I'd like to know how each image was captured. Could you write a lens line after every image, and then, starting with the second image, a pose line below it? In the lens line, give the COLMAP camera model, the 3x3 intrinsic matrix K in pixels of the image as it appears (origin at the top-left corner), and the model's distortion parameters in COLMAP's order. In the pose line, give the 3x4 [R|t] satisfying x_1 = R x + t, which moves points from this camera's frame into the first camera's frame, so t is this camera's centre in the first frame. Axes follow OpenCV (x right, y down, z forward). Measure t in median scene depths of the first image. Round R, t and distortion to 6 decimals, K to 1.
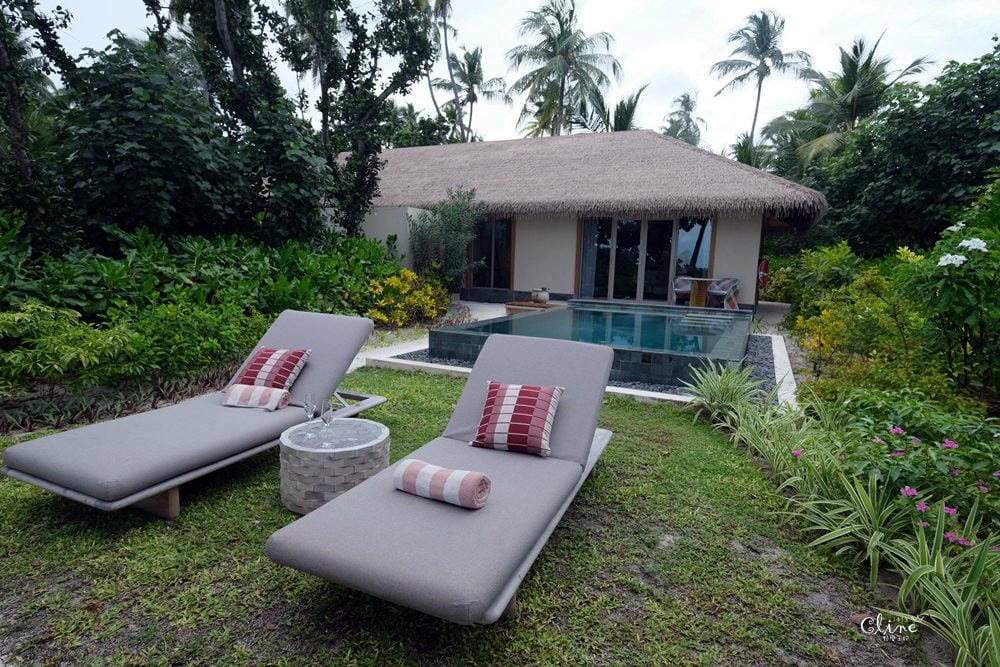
lens RADIAL K [[537.7, 0, 500.3], [0, 537.7, 331.5], [0, 0, 1]] dist [0.006880, -0.000028]
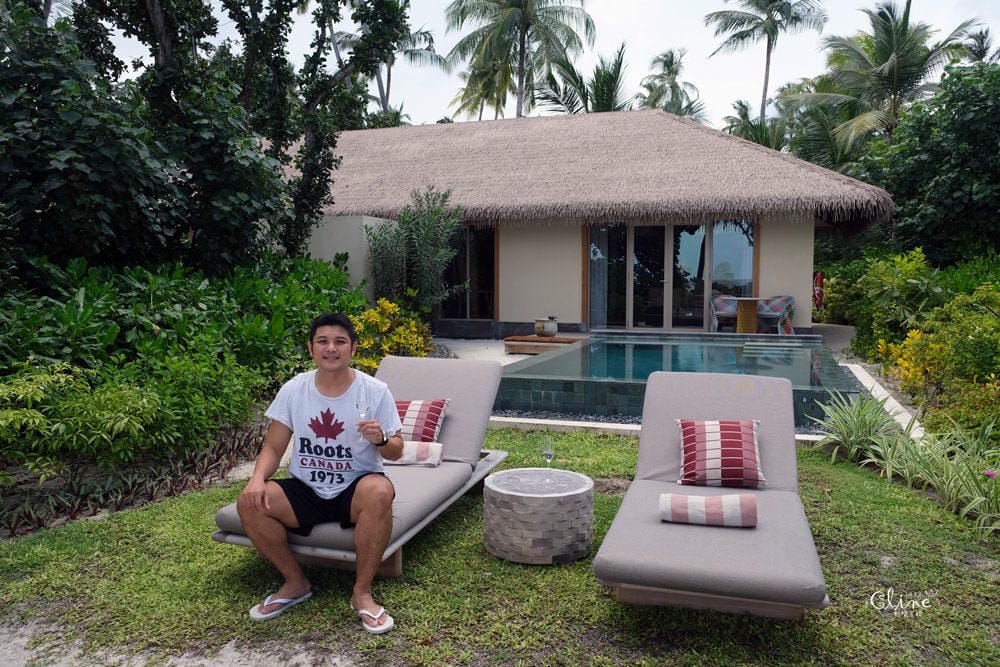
lens RADIAL K [[771.9, 0, 498.9], [0, 771.9, 336.3], [0, 0, 1]] dist [-0.037552, 0.042404]
pose [[0.993161, -0.040152, 0.109633, -0.120670], [0.046021, 0.997610, -0.051533, 0.000135], [-0.107302, 0.056226, 0.992635, -0.084804]]
